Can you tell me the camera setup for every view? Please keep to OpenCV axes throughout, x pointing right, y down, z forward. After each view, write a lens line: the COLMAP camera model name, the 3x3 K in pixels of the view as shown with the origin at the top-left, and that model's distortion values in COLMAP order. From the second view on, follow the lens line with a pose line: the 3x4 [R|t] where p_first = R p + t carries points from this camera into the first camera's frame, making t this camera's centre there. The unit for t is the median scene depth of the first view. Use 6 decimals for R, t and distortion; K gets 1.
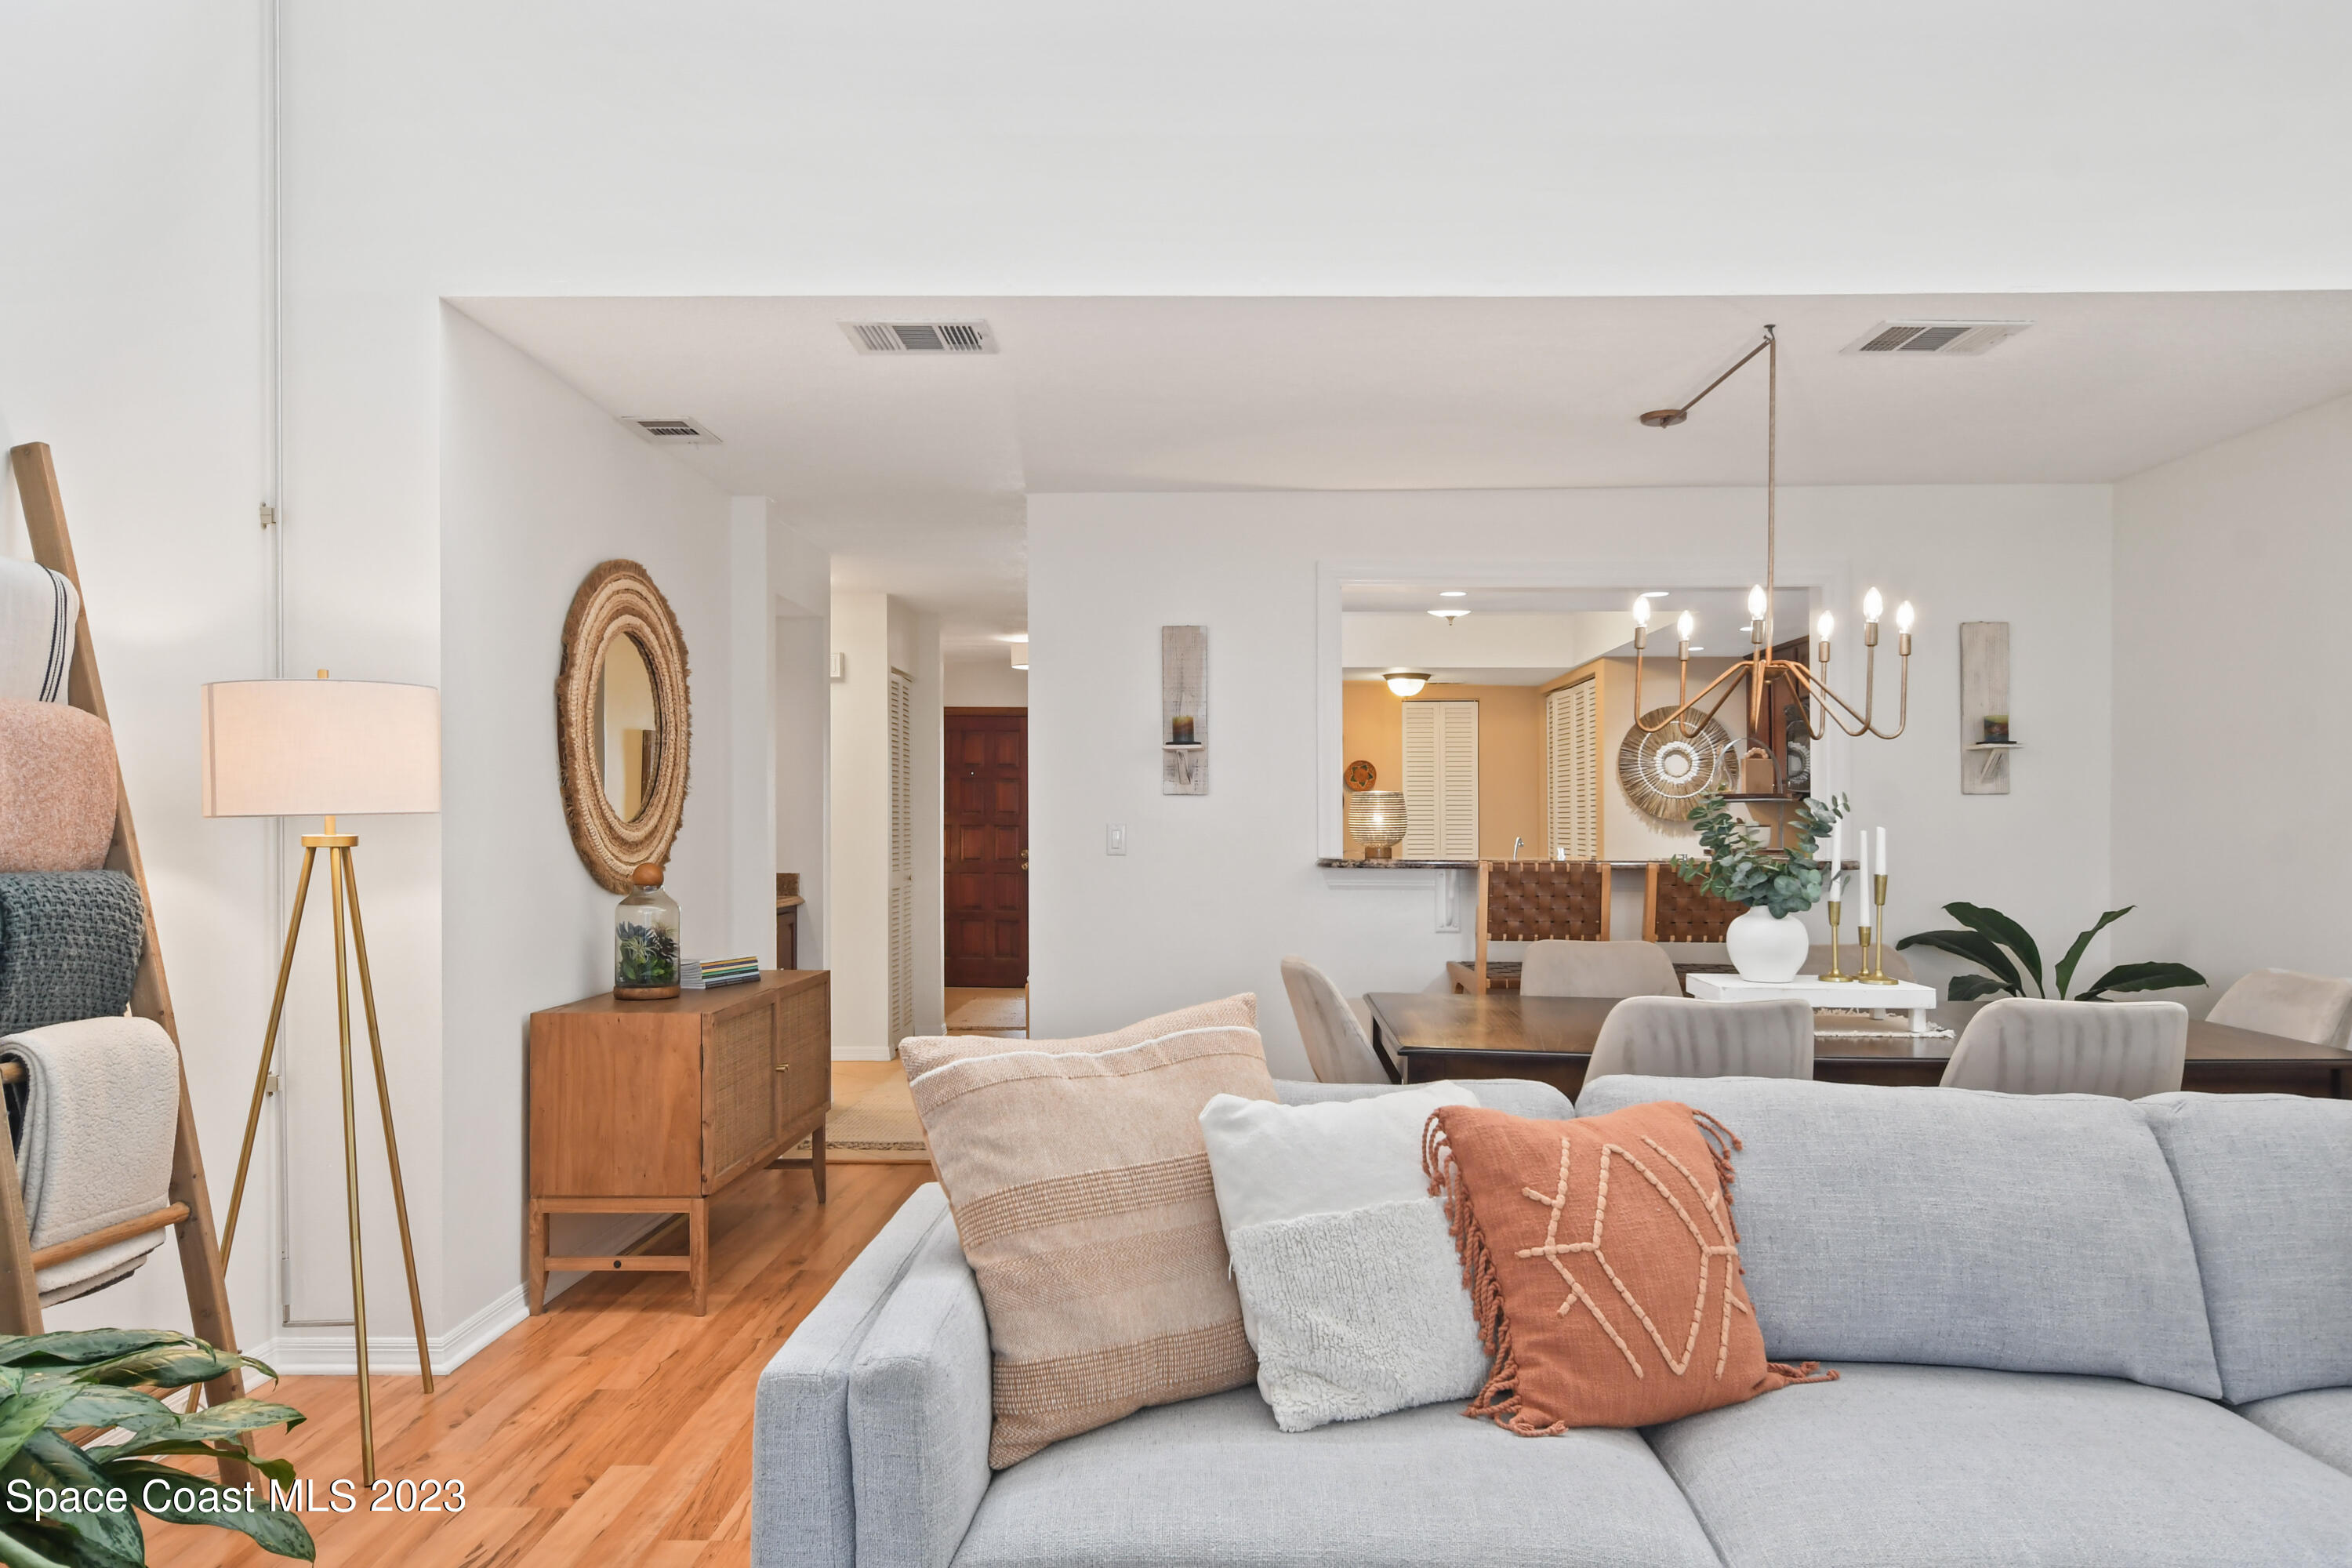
lens RADIAL K [[1576.1, 0, 1189.3], [0, 1576.1, 794.7], [0, 0, 1]] dist [0.008437, -0.008344]
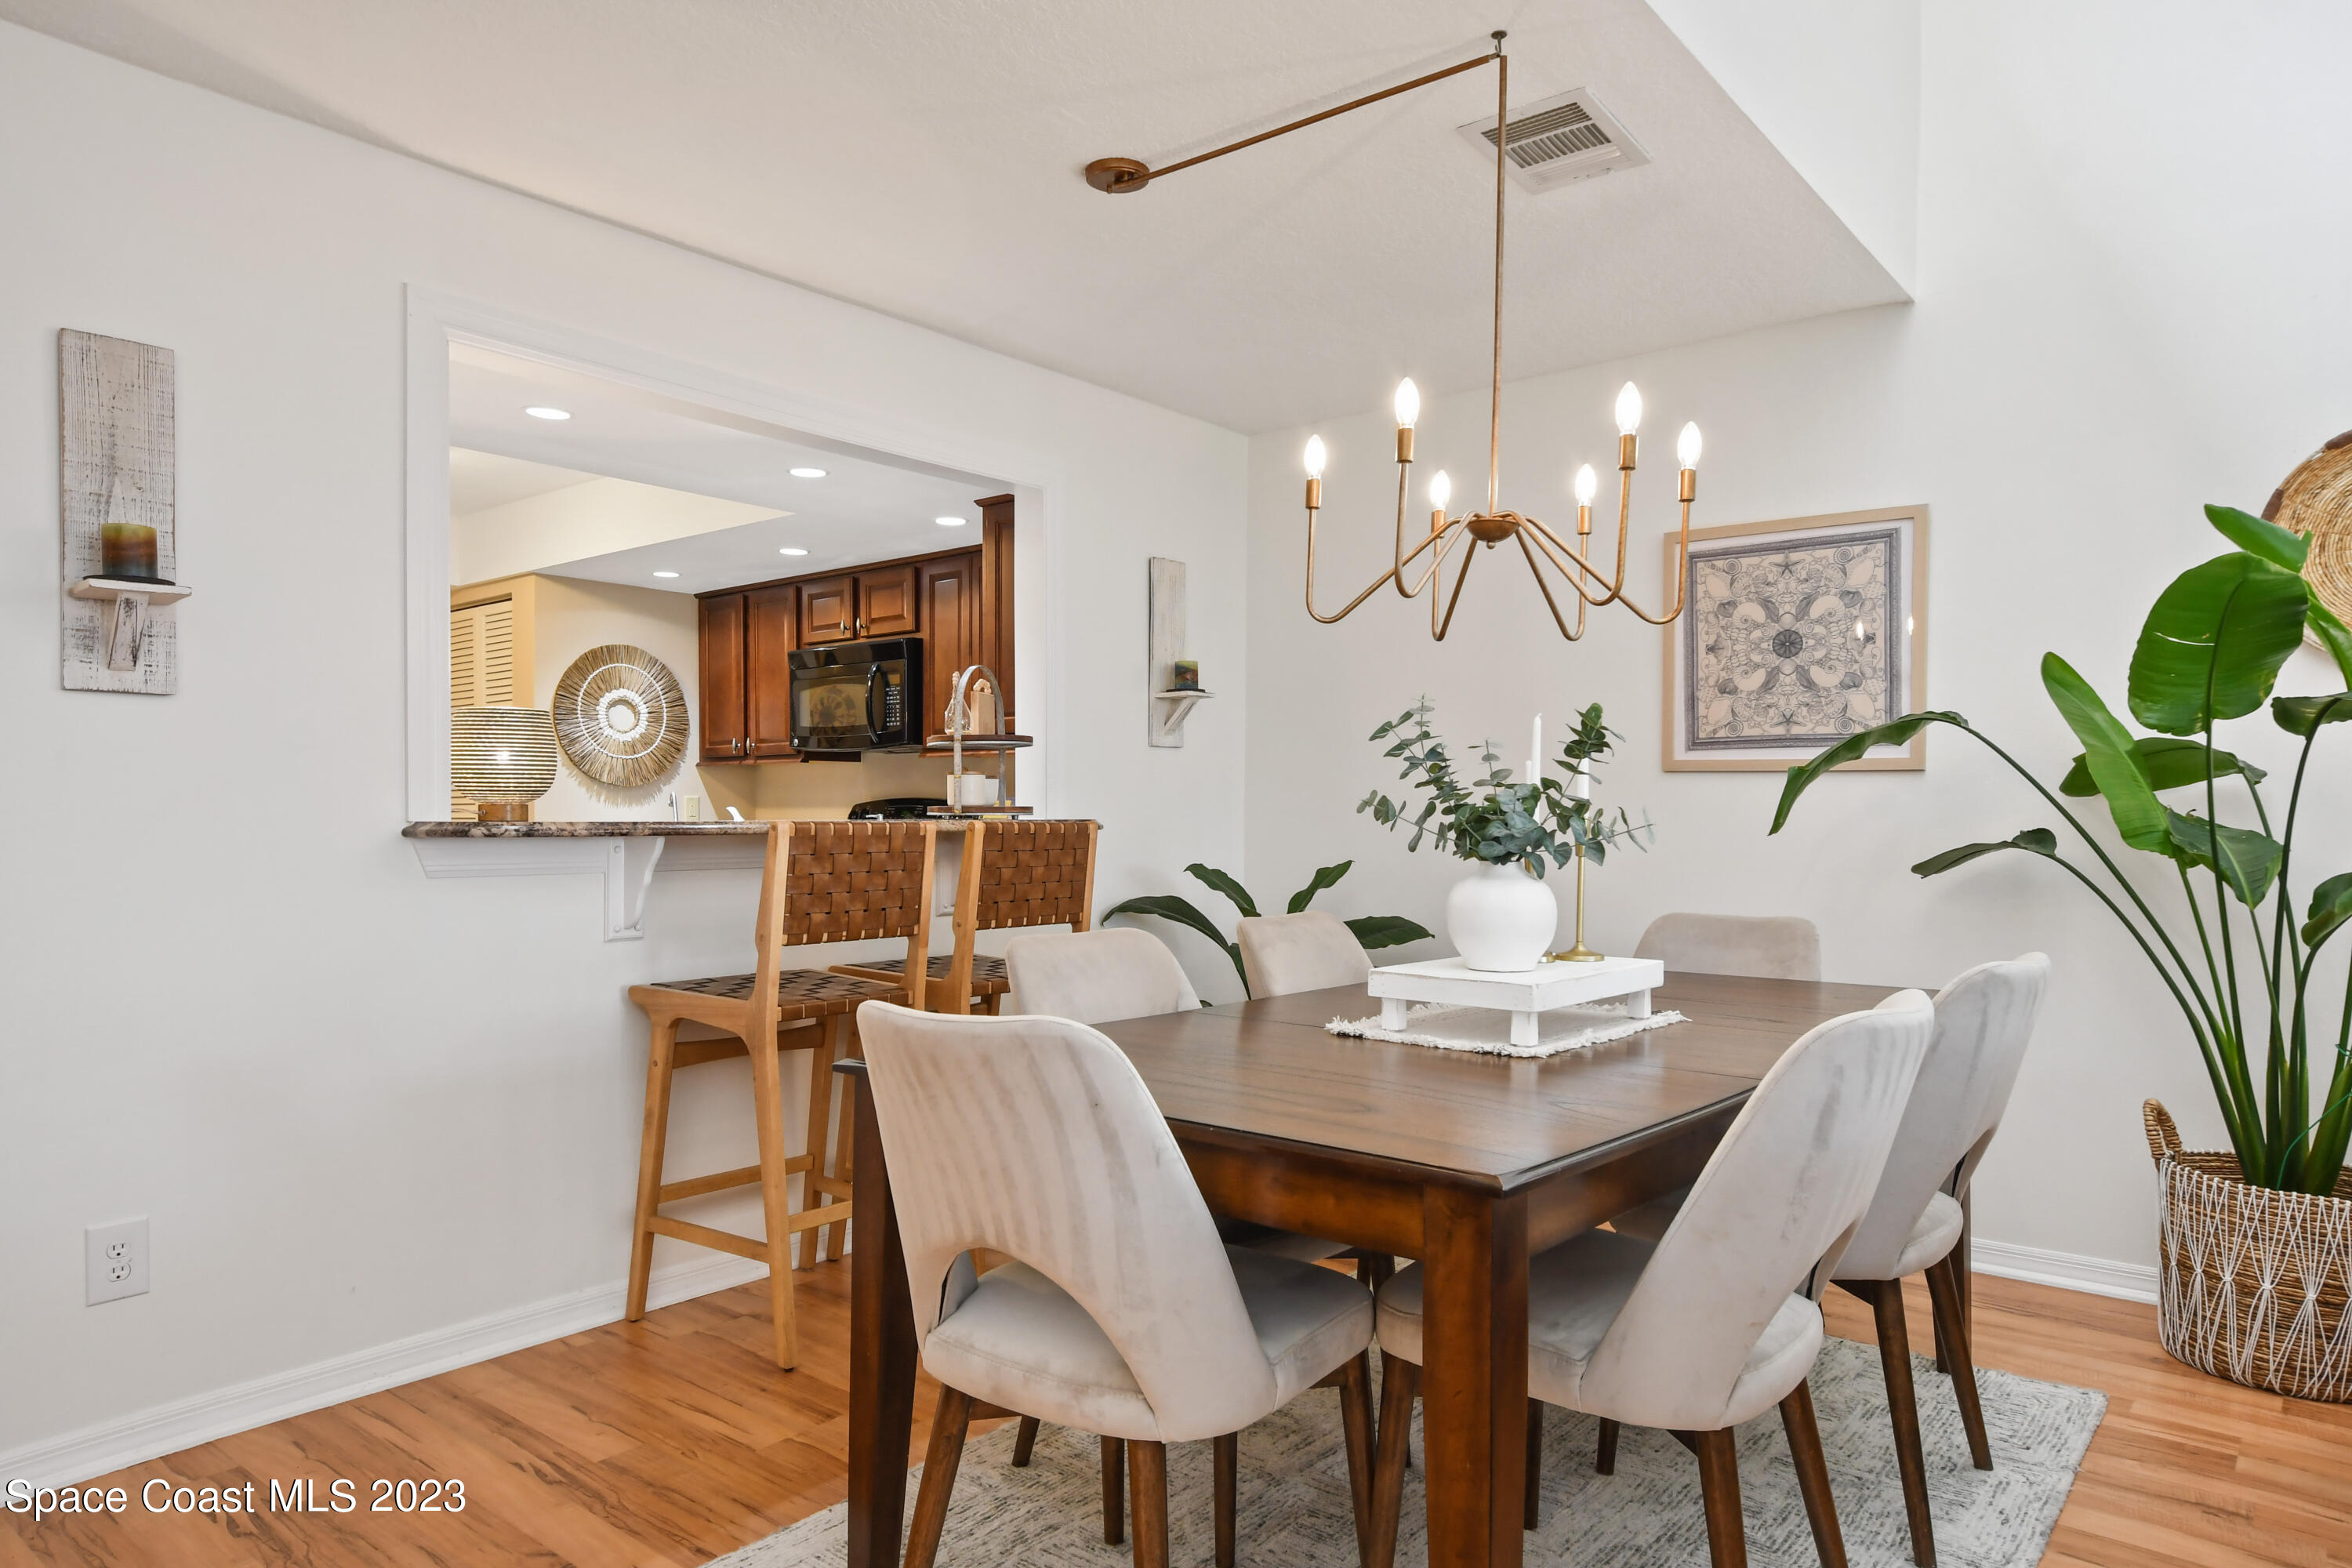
lens RADIAL K [[1407.5, 0, 1133.4], [0, 1407.5, 819.2], [0, 0, 1]] dist [0.001563, -0.001310]
pose [[0.615835, -0.005429, 0.787857, -0.182100], [-0.010432, 0.999832, 0.015044, 0.035098], [-0.787806, -0.017483, 0.615675, 0.598531]]
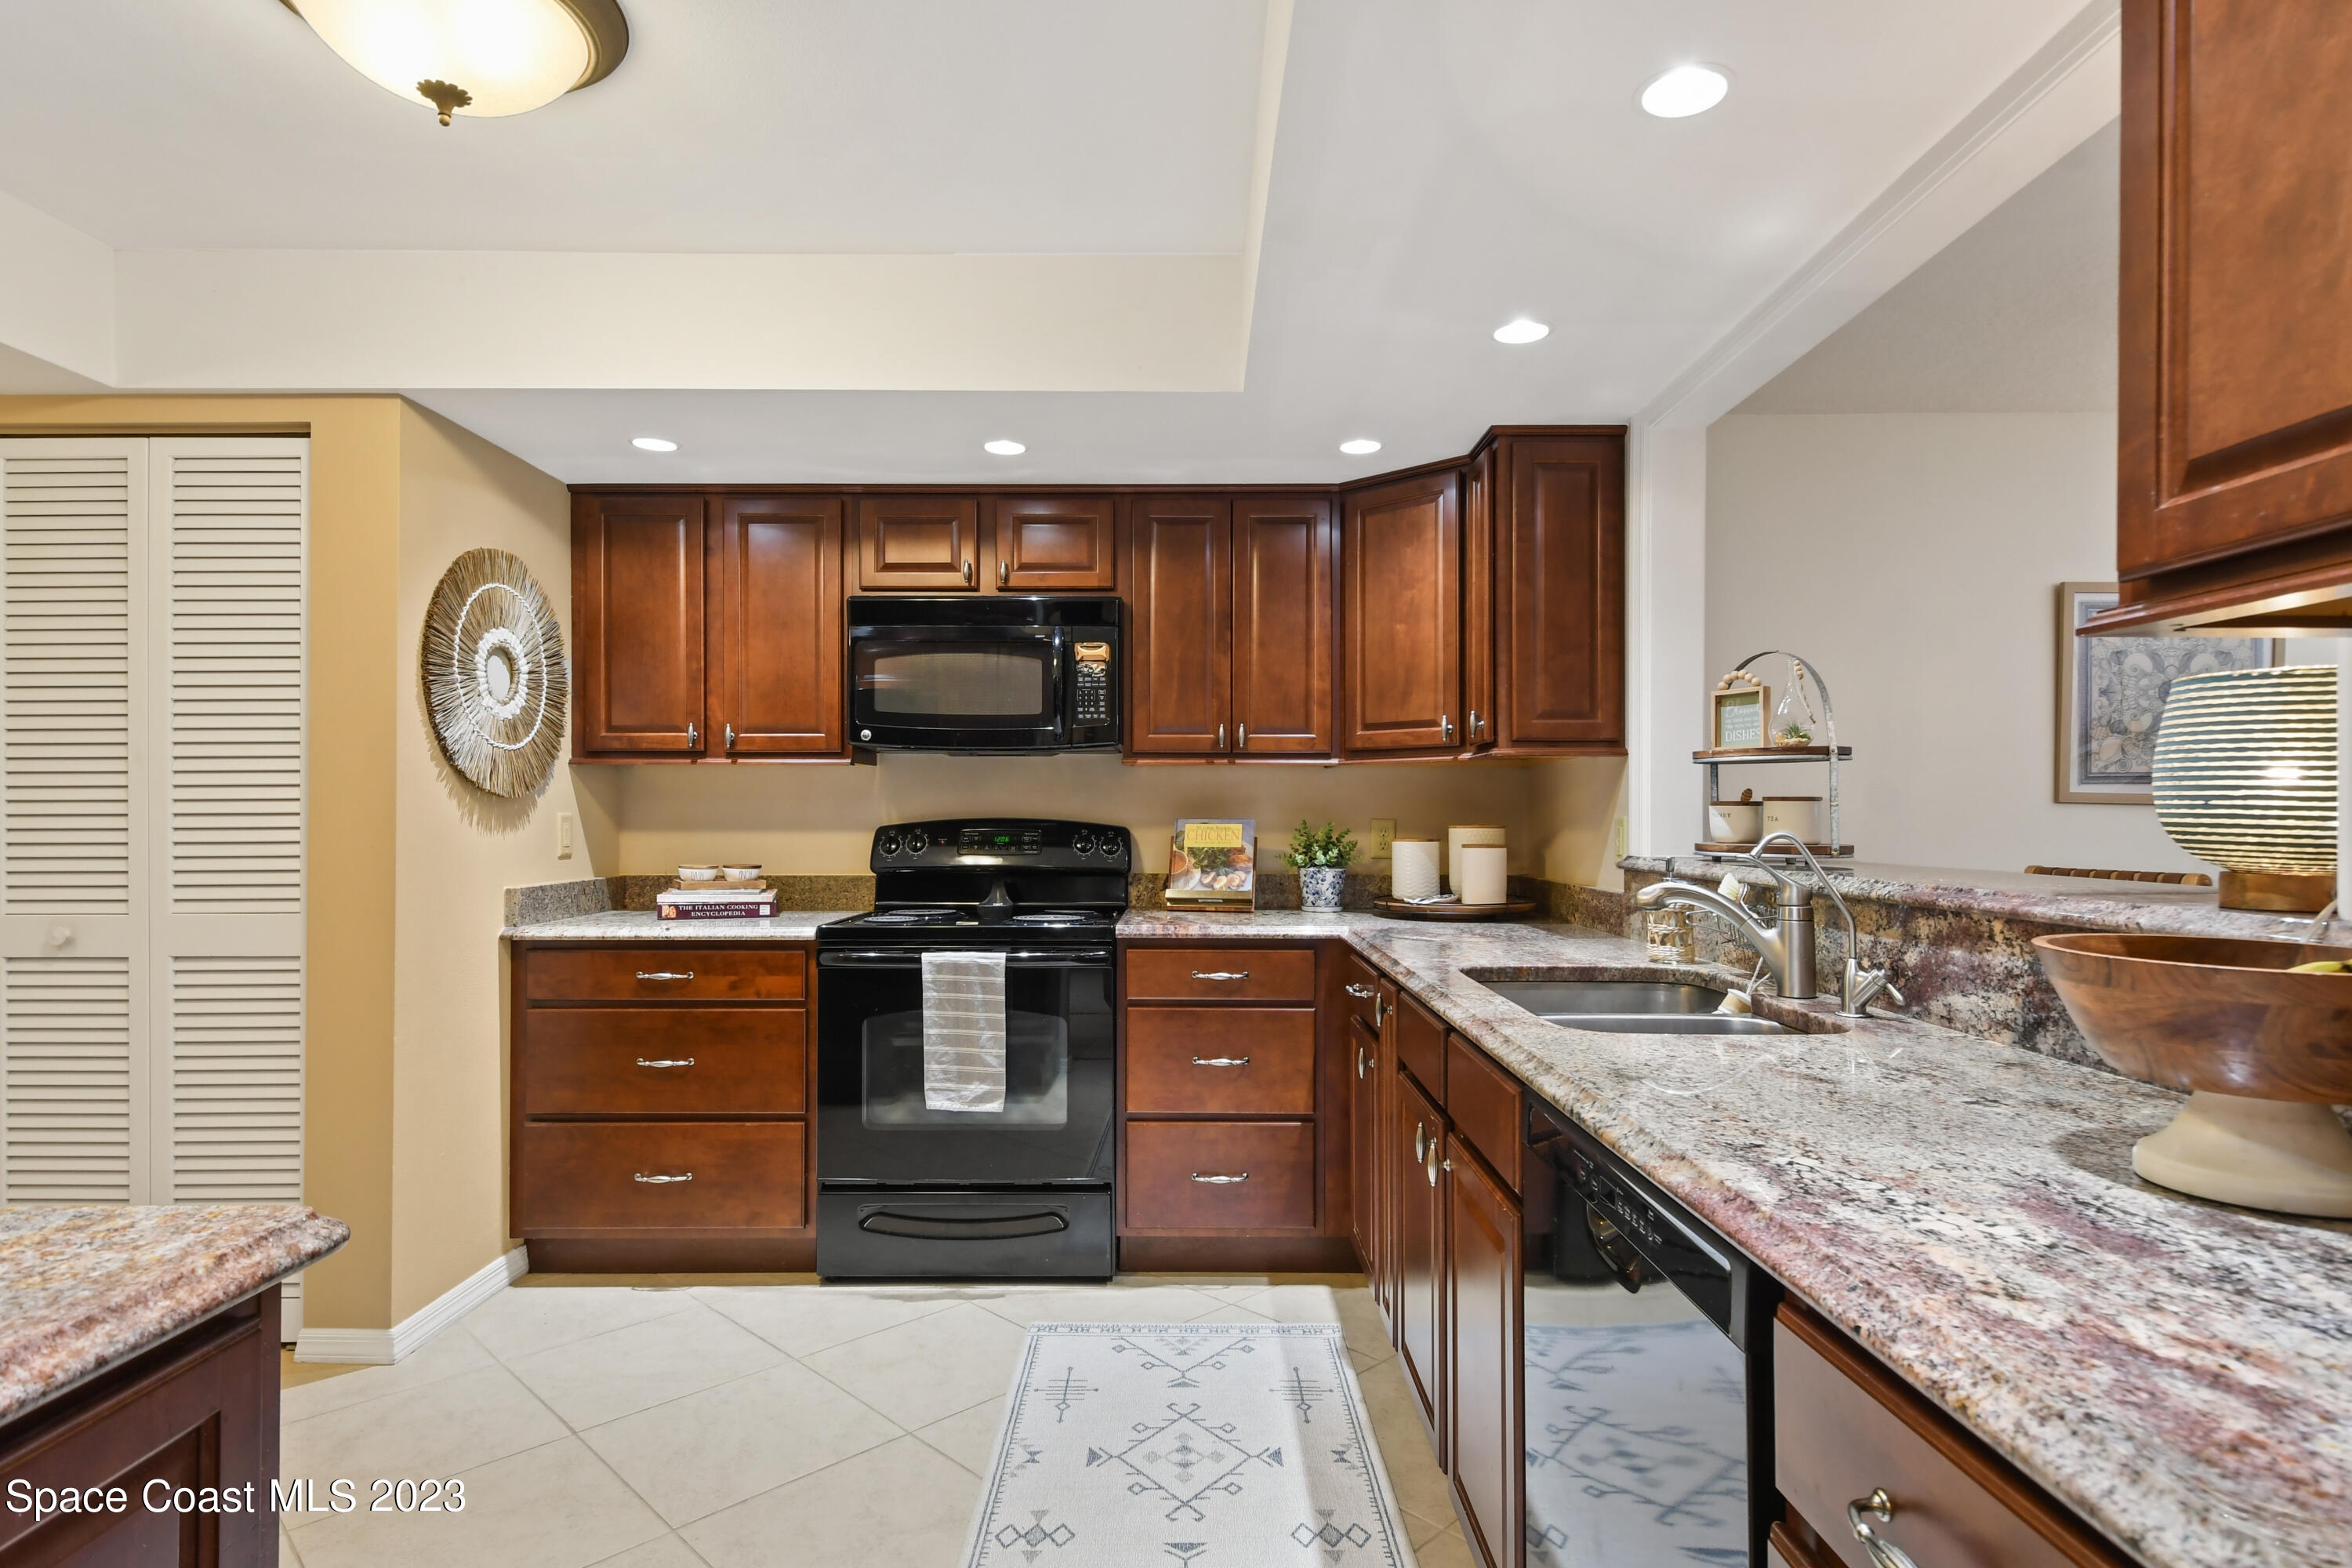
lens RADIAL K [[1249.2, 0, 1195.0], [0, 1249.2, 802.4], [0, 0, 1]] dist [0.009850, -0.001442]
pose [[-0.027606, 0.006789, 0.999596, -0.123947], [-0.015542, 0.999853, -0.007220, 0.031084], [-0.999498, -0.015735, -0.027497, 1.411174]]
